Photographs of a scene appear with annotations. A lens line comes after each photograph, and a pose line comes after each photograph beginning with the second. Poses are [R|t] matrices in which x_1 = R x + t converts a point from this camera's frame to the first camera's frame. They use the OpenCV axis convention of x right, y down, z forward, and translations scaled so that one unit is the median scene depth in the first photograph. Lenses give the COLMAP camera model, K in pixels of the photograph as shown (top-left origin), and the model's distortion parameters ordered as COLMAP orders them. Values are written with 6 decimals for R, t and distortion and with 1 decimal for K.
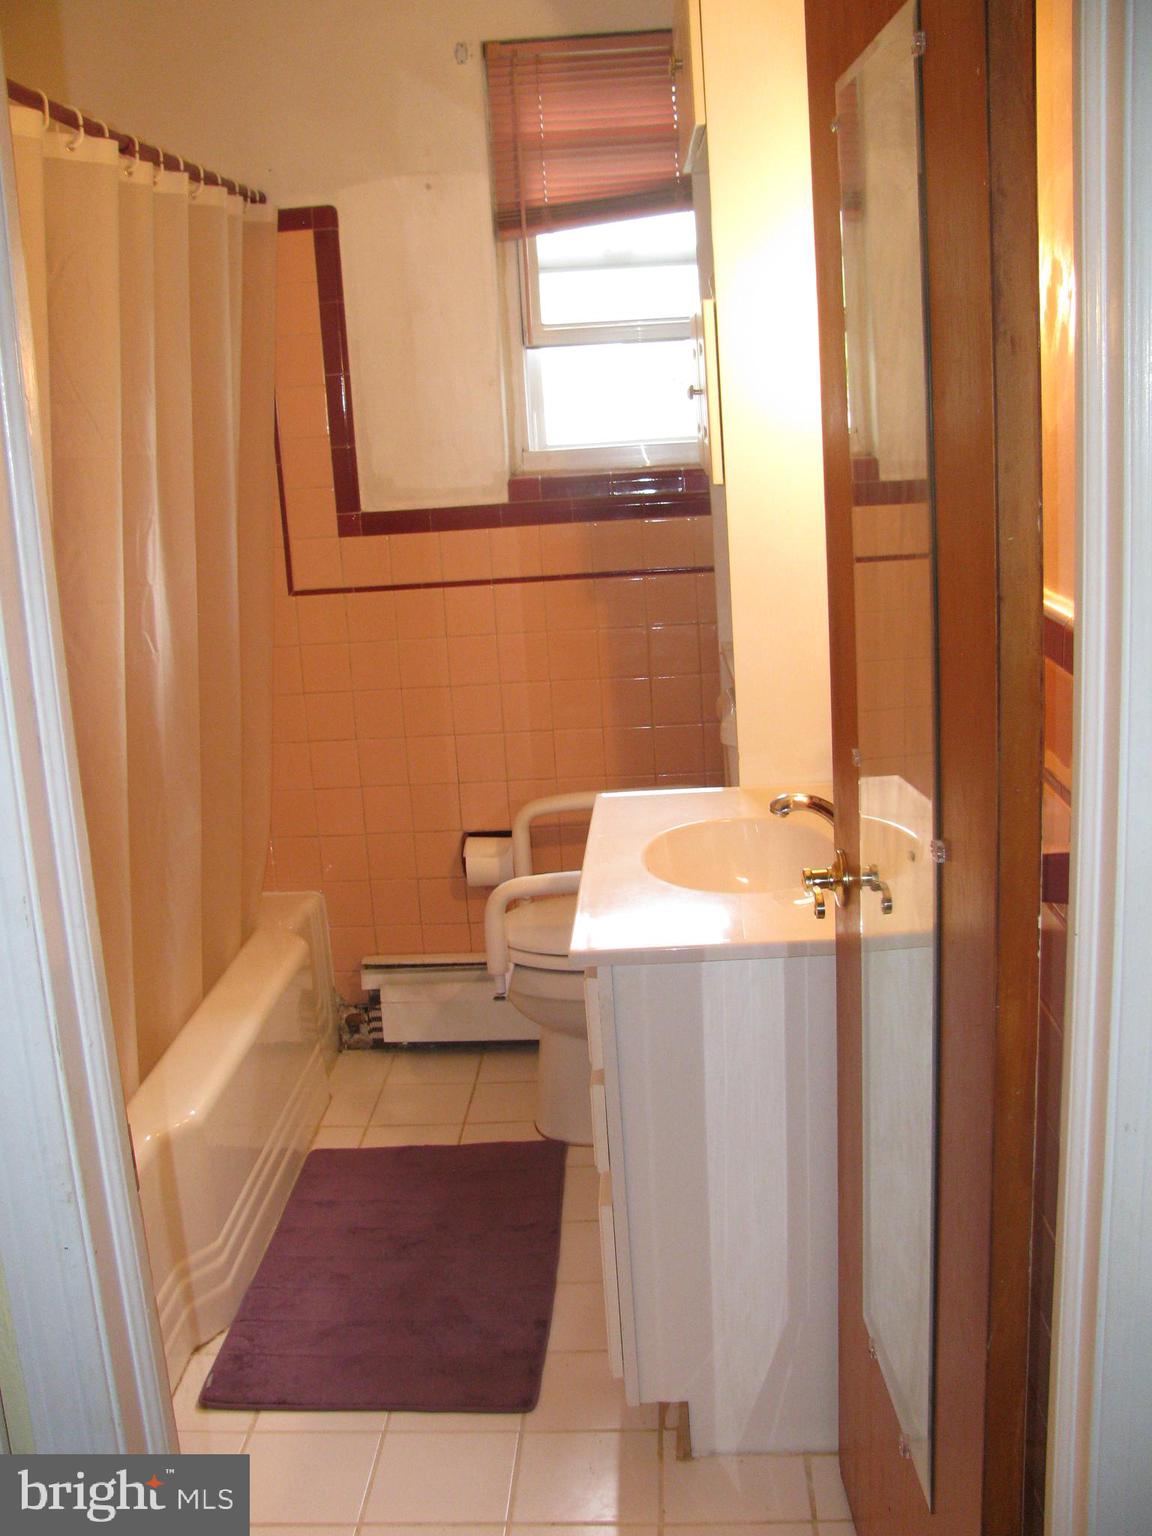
lens RADIAL K [[1592.8, 0, 544.6], [0, 1592.8, 763.0], [0, 0, 1]] dist [-0.211567, 0.212670]
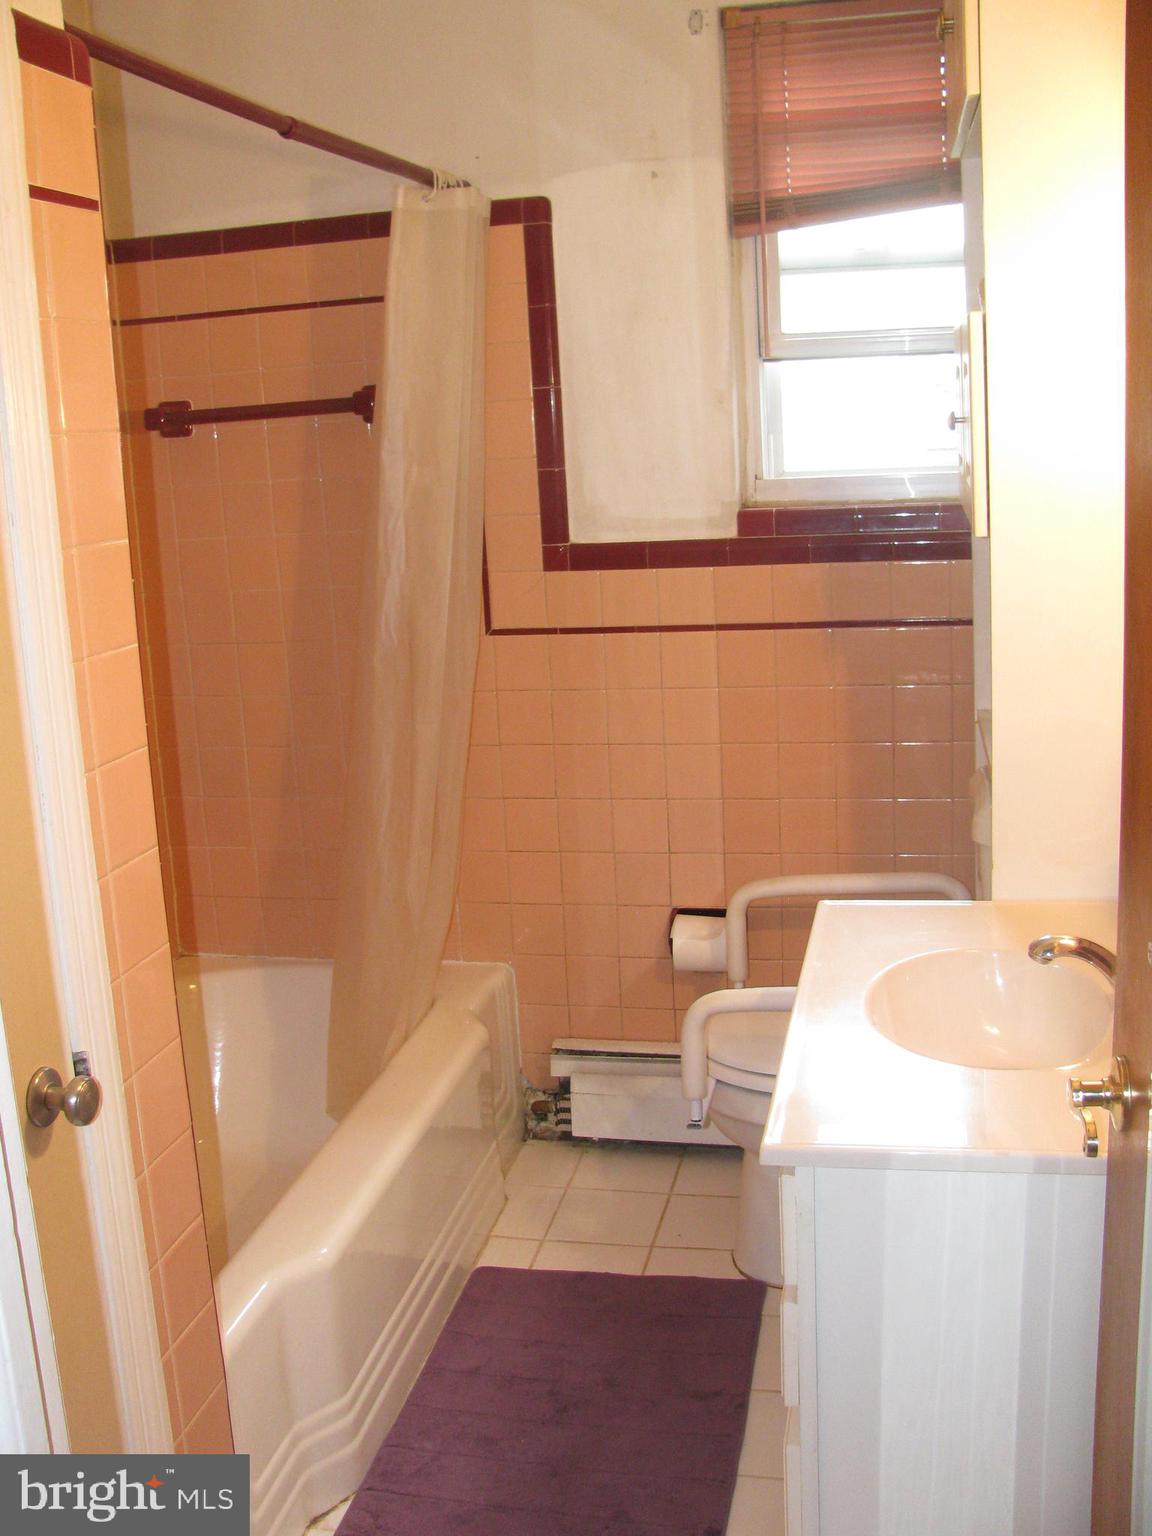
lens RADIAL K [[1592.8, 0, 544.6], [0, 1592.8, 763.0], [0, 0, 1]] dist [-0.211567, 0.212670]
pose [[0.987039, 0.042538, -0.154737, 0.013007], [-0.042391, 0.999092, 0.004249, -0.041062], [0.154778, 0.002365, 0.987947, 0.126852]]
